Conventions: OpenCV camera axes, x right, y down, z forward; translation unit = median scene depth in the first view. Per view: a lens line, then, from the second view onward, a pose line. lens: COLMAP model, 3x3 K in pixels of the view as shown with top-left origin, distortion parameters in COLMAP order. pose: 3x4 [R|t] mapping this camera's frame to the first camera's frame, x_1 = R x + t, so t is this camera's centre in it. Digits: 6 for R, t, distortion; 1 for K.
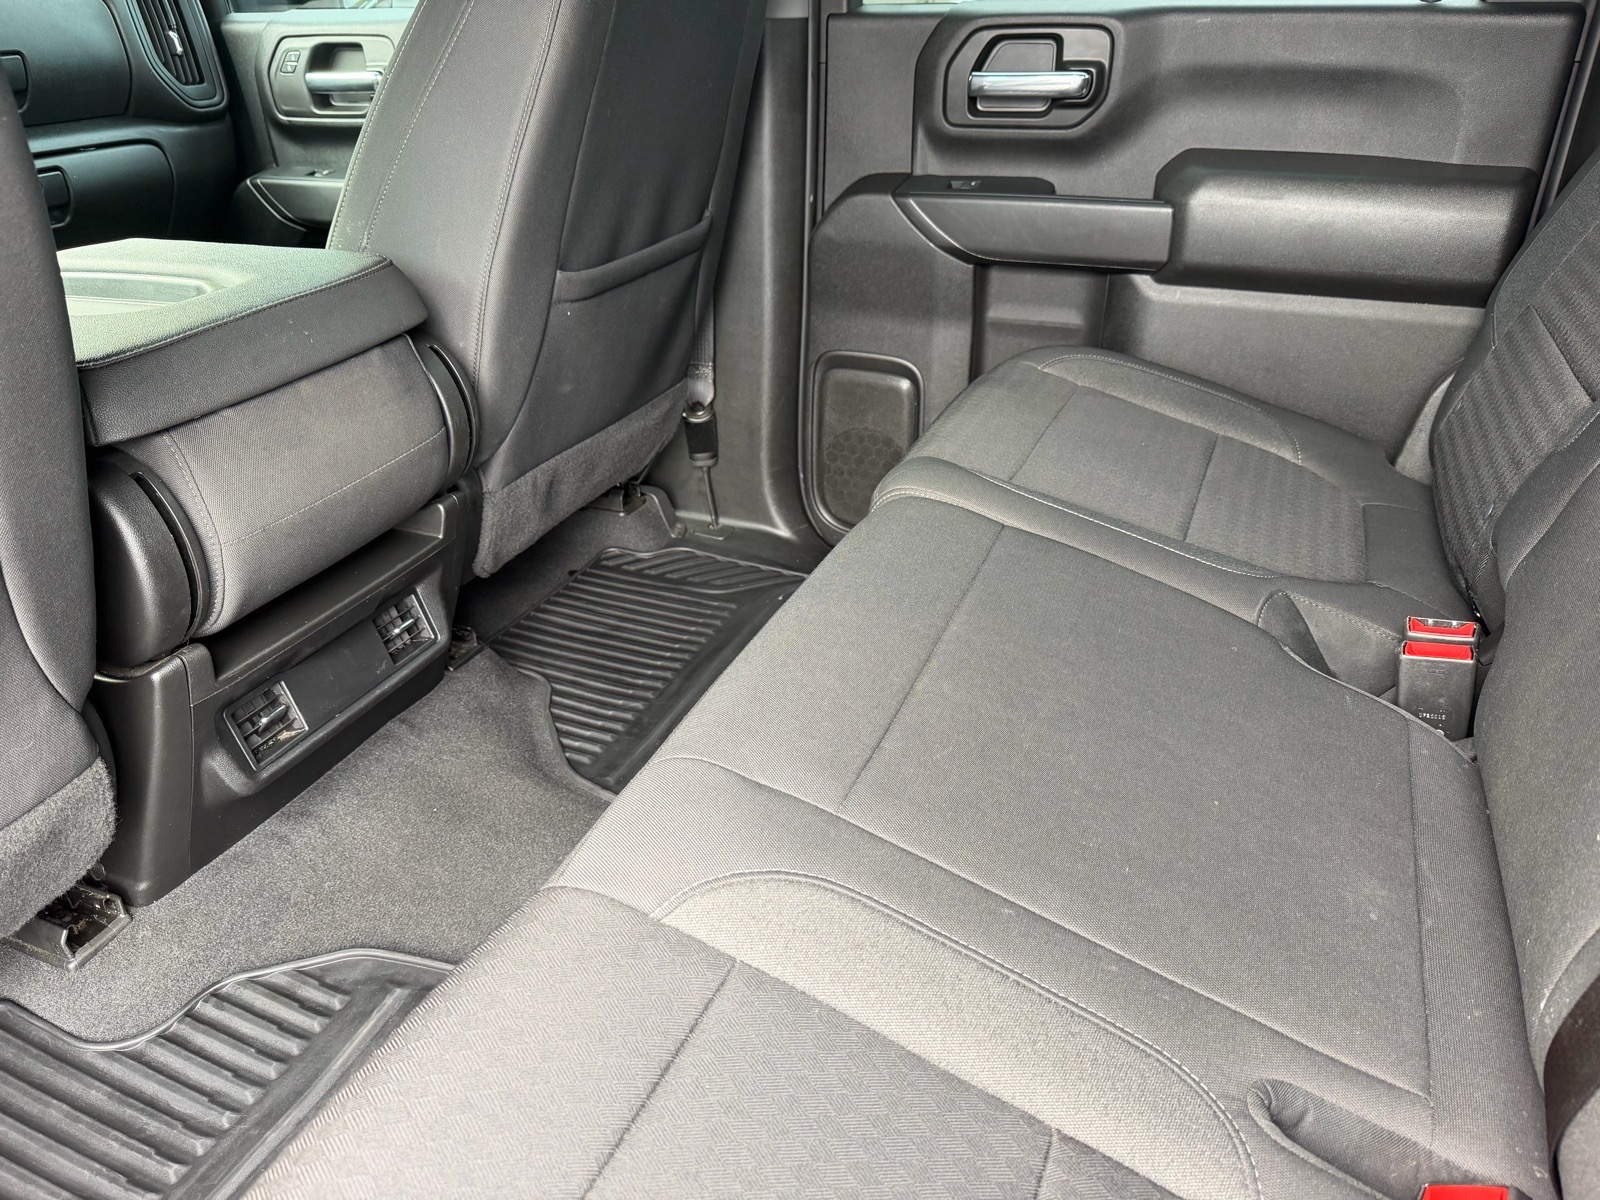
lens RADIAL K [[1124.3, 0, 798.1], [0, 1124.3, 591.3], [0, 0, 1]] dist [0.017800, -0.024340]
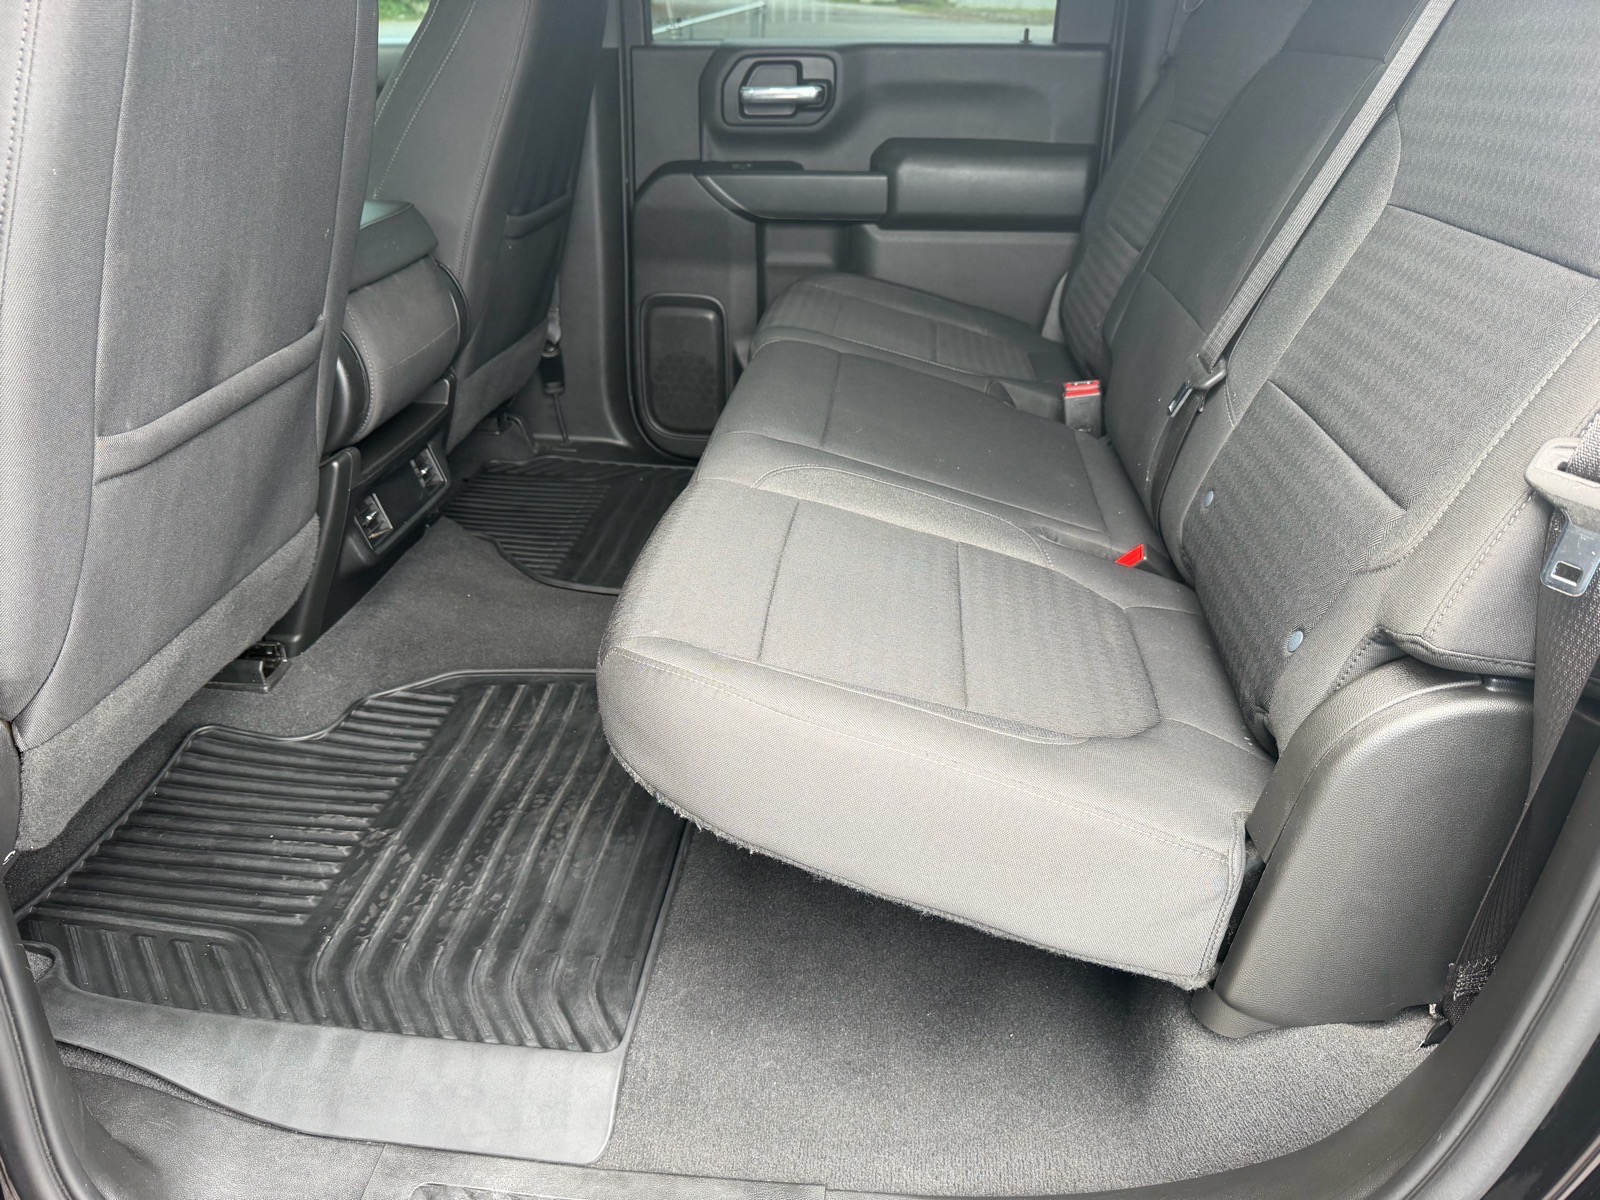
lens RADIAL K [[1124.3, 0, 801.6], [0, 1124.3, 604.5], [0, 0, 1]] dist [0.017800, -0.024340]
pose [[0.952979, -0.119752, 0.278372, -0.253528], [0.126308, 0.991975, -0.005669, 0.212881], [-0.275459, 0.040563, 0.960457, -0.375087]]
